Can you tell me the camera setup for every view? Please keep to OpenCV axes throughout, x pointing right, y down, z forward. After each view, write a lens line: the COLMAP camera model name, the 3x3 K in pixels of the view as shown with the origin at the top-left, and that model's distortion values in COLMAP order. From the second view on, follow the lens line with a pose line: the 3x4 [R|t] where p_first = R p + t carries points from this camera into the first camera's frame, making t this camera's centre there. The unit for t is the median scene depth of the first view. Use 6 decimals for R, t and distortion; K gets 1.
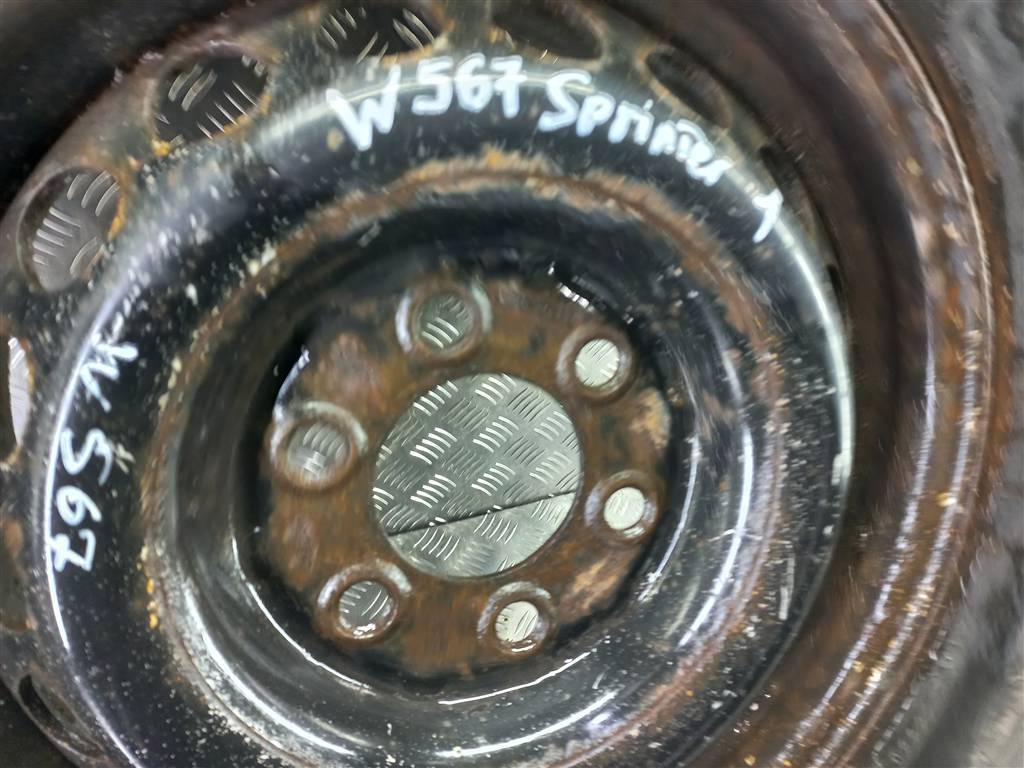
lens RADIAL K [[744.2, 0, 511.3], [0, 744.2, 403.1], [0, 0, 1]] dist [0.006331, 0.001437]
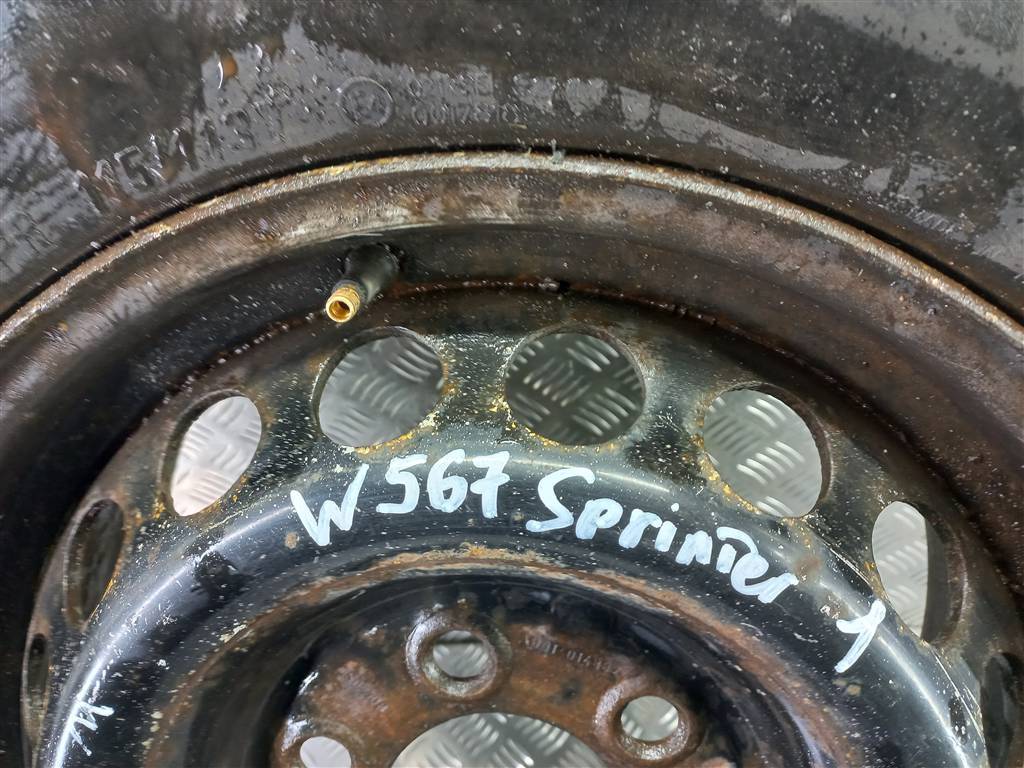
lens RADIAL K [[777.1, 0, 507.3], [0, 777.1, 382.0], [0, 0, 1]] dist [0.001570, 0.002090]
pose [[0.917118, 0.111614, -0.382671, 0.325321], [-0.104015, 0.993748, 0.040561, -0.556262], [0.384806, 0.002605, 0.922994, 0.183213]]
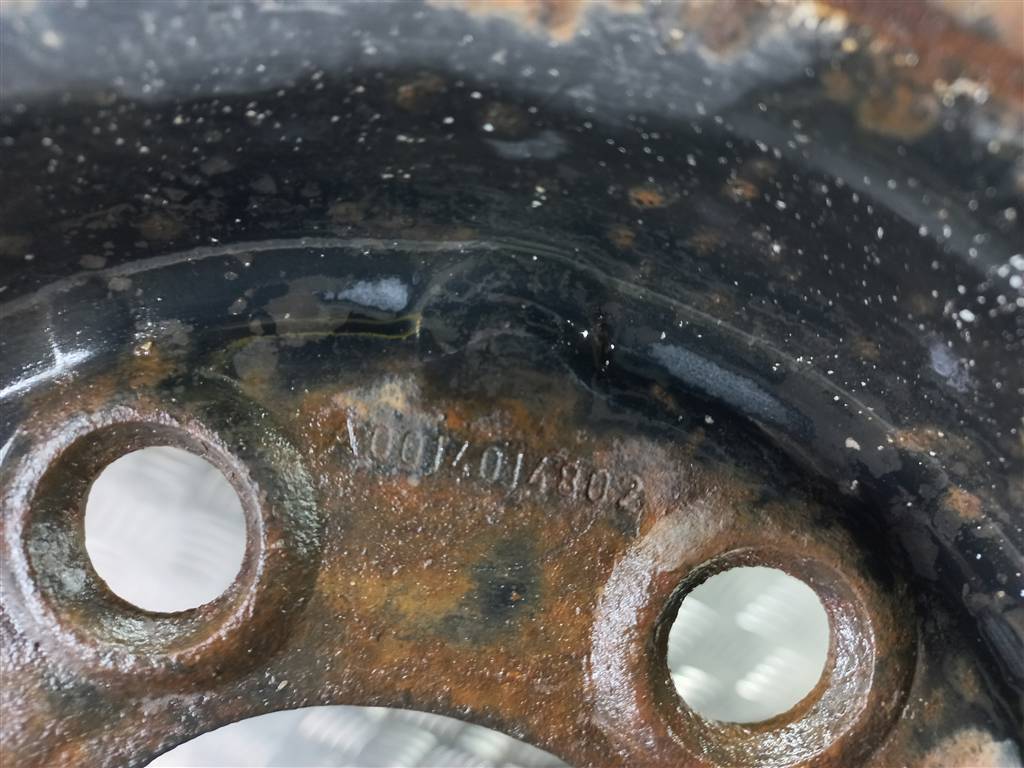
lens RADIAL K [[777.1, 0, 507.3], [0, 777.1, 382.0], [0, 0, 1]] dist [0.001570, 0.002090]
pose [[0.953579, -0.076469, -0.291271, 0.154050], [0.027301, 0.985192, -0.169269, -0.131232], [0.299901, 0.153460, 0.941546, 0.859380]]
